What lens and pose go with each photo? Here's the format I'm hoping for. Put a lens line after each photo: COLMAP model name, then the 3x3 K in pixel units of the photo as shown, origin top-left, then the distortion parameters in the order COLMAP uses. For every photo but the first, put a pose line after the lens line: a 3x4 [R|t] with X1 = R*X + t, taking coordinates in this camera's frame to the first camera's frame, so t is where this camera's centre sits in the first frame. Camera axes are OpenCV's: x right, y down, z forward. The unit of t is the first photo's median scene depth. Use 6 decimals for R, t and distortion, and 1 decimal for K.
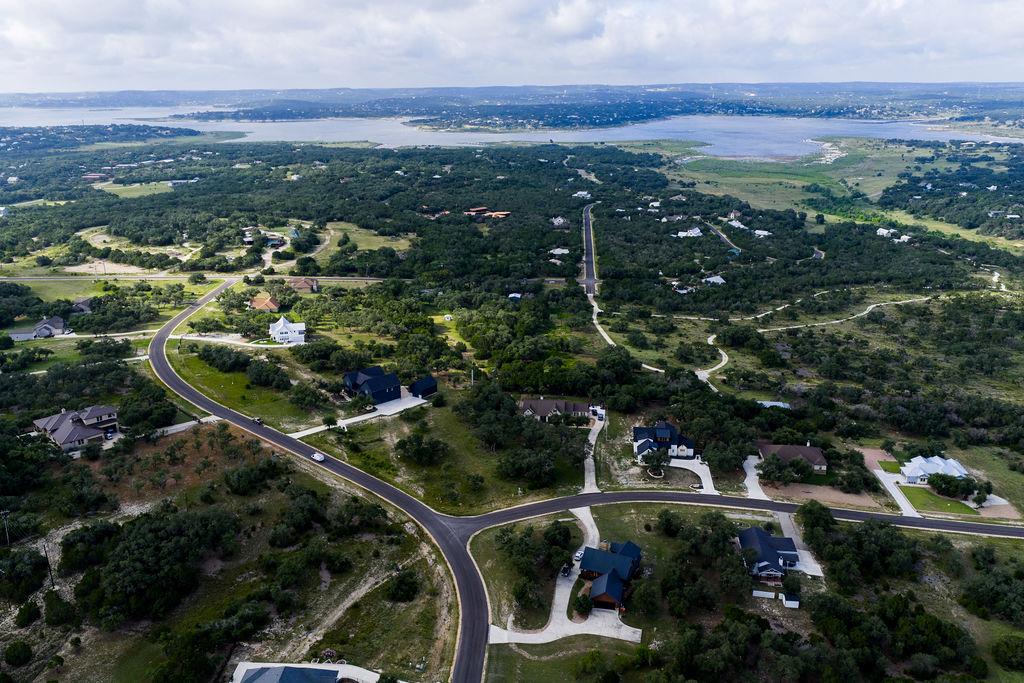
lens RADIAL K [[844.1, 0, 512.0], [0, 844.1, 341.5], [0, 0, 1]] dist [0.009988, -0.012226]
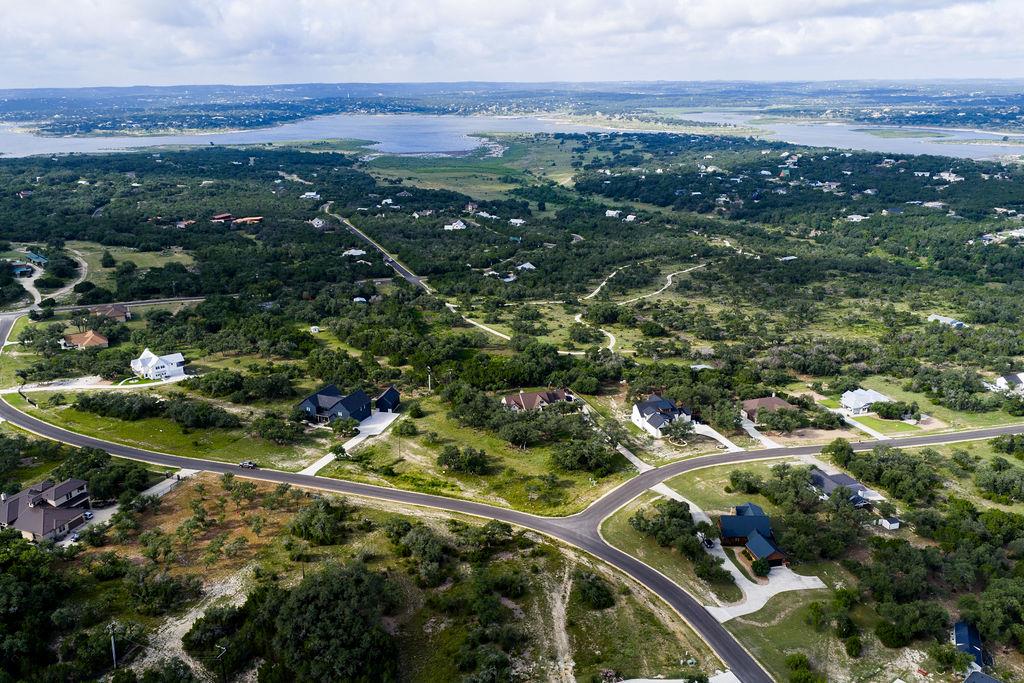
lens RADIAL K [[845.6, 0, 512.0], [0, 845.6, 337.9], [0, 0, 1]] dist [0.010797, -0.016129]
pose [[0.910147, -0.121787, 0.395980, -0.342954], [0.123642, 0.992106, 0.020943, -0.016559], [-0.395405, 0.029899, 0.918020, 0.094027]]
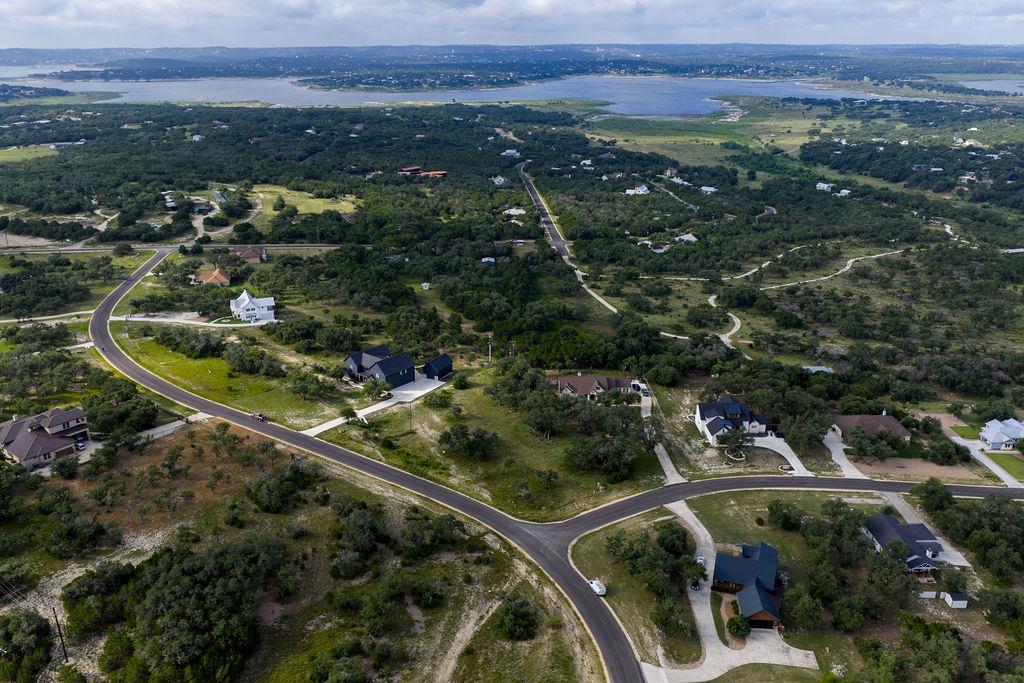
lens RADIAL K [[845.6, 0, 512.0], [0, 845.6, 337.9], [0, 0, 1]] dist [0.010797, -0.016129]
pose [[0.991331, -0.038212, 0.125707, -0.139113], [0.033449, 0.998648, 0.039782, -0.008172], [-0.127057, -0.035232, 0.991269, 0.125638]]
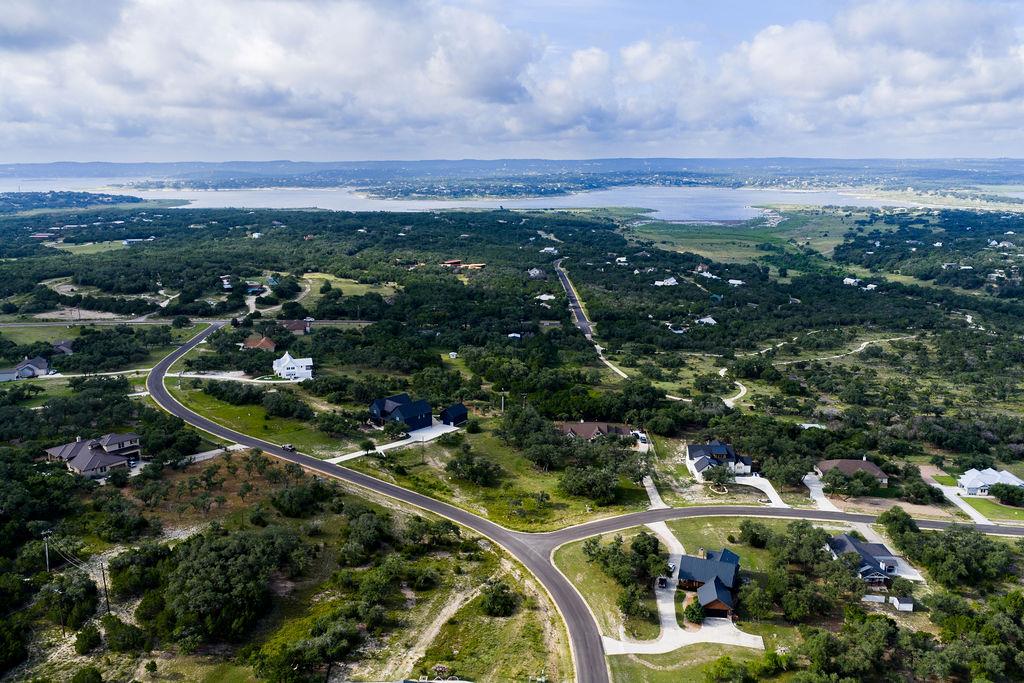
lens RADIAL K [[845.6, 0, 512.0], [0, 845.6, 337.9], [0, 0, 1]] dist [0.010797, -0.016129]
pose [[0.997351, -0.010759, 0.071944, -0.108393], [0.017039, 0.996040, -0.087254, 0.052675], [-0.070721, 0.088248, 0.993585, 0.036541]]
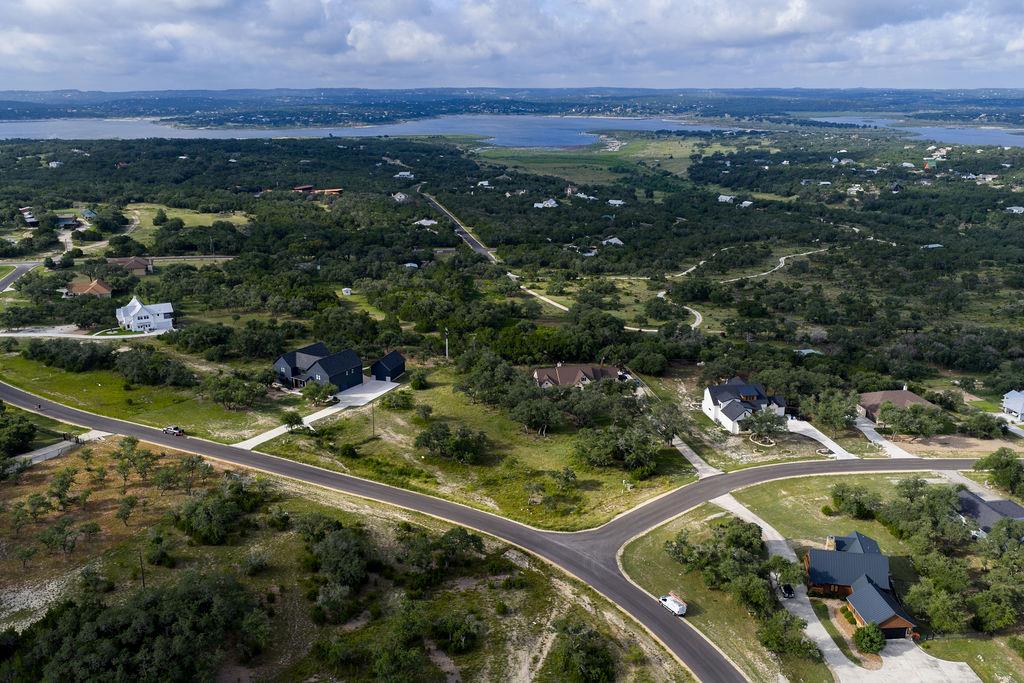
lens RADIAL K [[845.6, 0, 512.0], [0, 845.6, 337.9], [0, 0, 1]] dist [0.010797, -0.016129]
pose [[0.960922, -0.073660, 0.266839, -0.197265], [0.076801, 0.997046, -0.001340, 0.039110], [-0.265952, 0.021781, 0.963740, 0.269971]]
